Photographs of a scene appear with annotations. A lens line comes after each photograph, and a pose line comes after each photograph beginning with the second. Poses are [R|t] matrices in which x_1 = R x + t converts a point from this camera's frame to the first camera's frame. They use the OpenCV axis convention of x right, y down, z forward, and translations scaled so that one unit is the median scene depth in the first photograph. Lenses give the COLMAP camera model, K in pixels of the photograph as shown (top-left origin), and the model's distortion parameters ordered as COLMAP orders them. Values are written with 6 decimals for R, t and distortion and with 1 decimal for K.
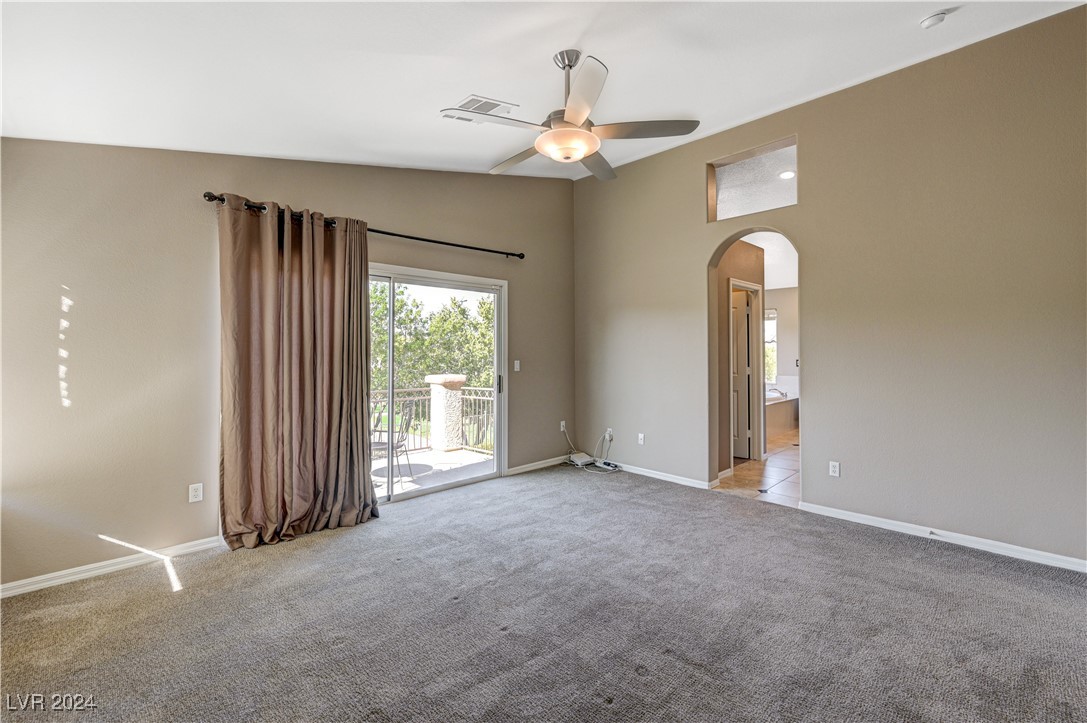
lens RADIAL K [[483.7, 0, 546.4], [0, 483.7, 346.7], [0, 0, 1]] dist [-0.000116, -0.000010]
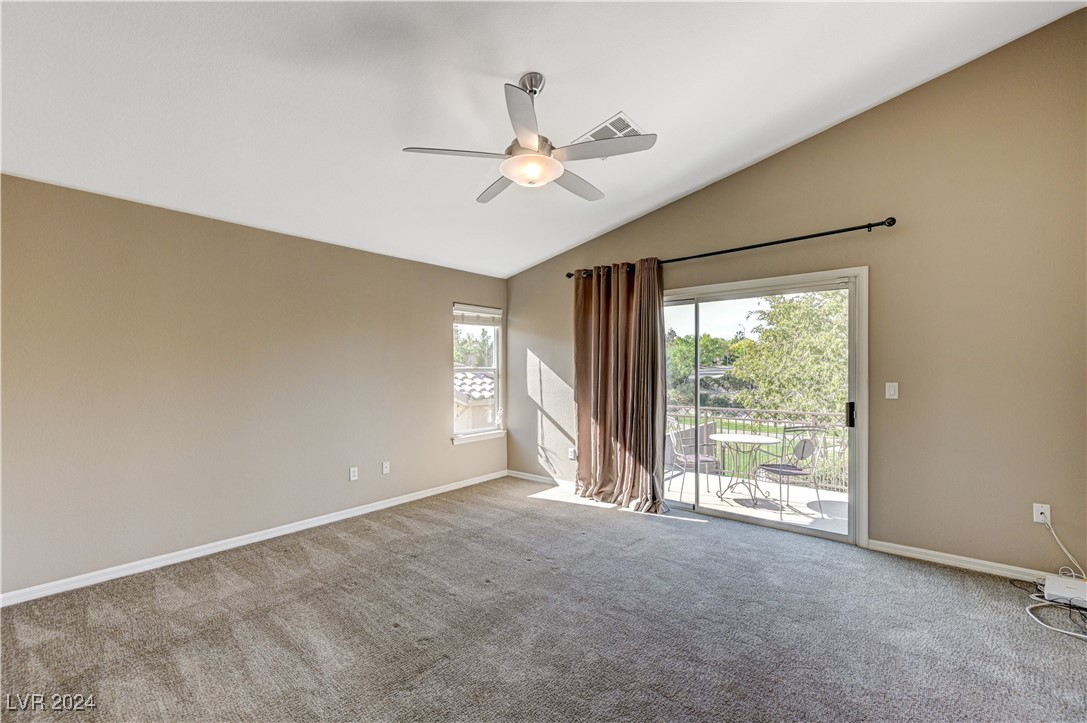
lens RADIAL K [[460.2, 0, 541.5], [0, 460.2, 376.1], [0, 0, 1]] dist [-0.000388, -0.000094]
pose [[0.082680, 0.010634, -0.996519, 0.644667], [0.011942, 0.999861, 0.011660, 0.008395], [0.996505, -0.012865, 0.082541, 0.584919]]
